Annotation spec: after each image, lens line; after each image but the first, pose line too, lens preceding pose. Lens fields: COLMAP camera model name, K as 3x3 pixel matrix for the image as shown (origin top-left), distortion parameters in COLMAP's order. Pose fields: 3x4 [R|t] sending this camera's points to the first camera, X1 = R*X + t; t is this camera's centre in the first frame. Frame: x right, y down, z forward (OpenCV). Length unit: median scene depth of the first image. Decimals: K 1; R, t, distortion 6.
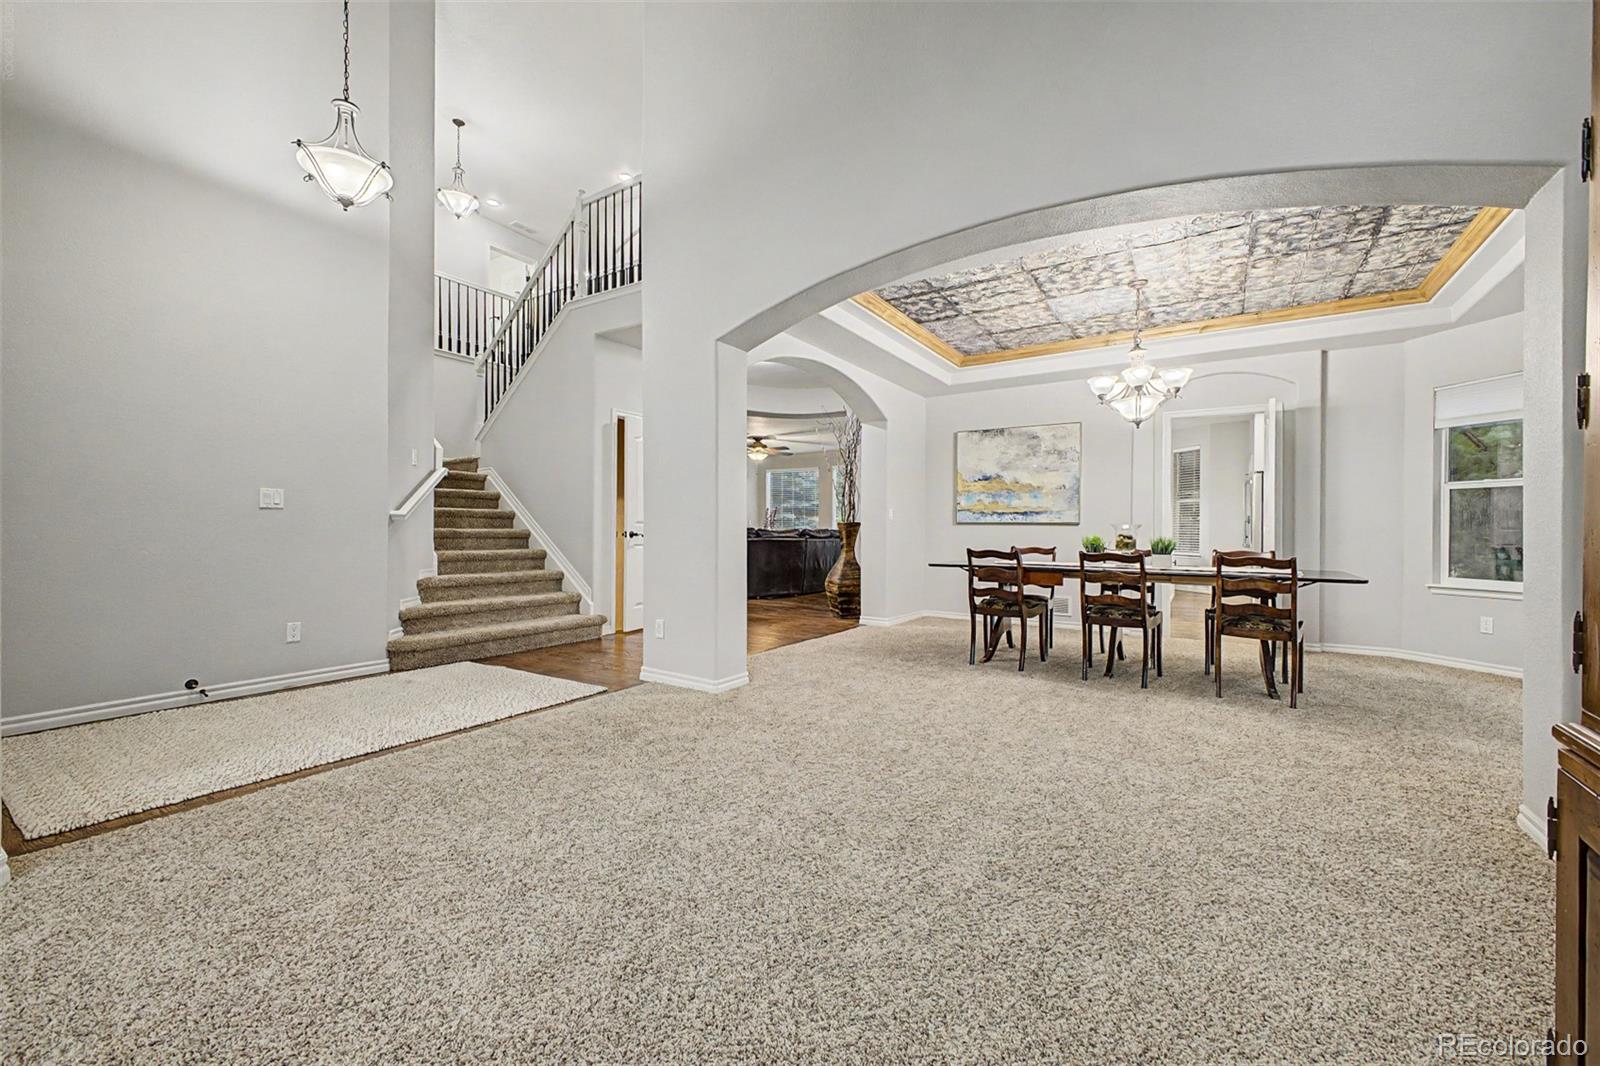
lens RADIAL K [[614.5, 0, 800.0], [0, 614.5, 533.0], [0, 0, 1]] dist [0.001636, -0.008882]
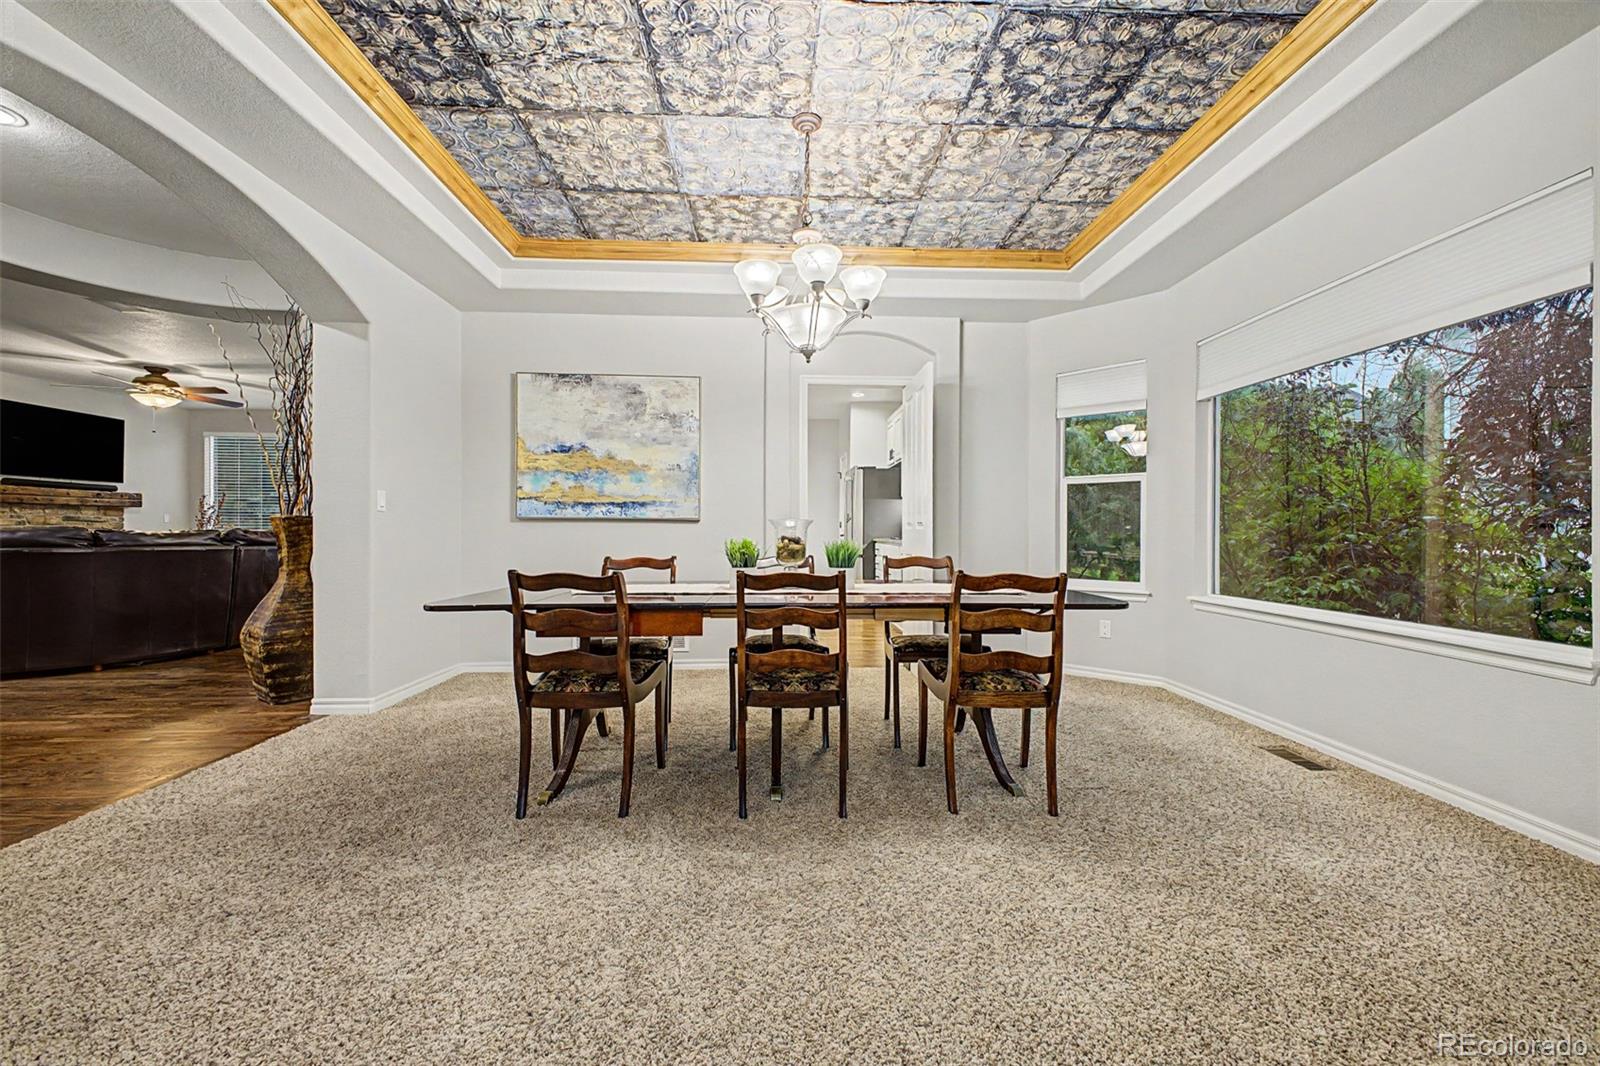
lens RADIAL K [[628.6, 0, 798.6], [0, 628.6, 528.7], [0, 0, 1]] dist [0.029020, -0.009956]
pose [[0.807278, -0.004940, 0.590151, 0.148299], [0.007720, 0.999968, -0.002191, -0.003220], [-0.590121, 0.006325, 0.807290, 0.432304]]
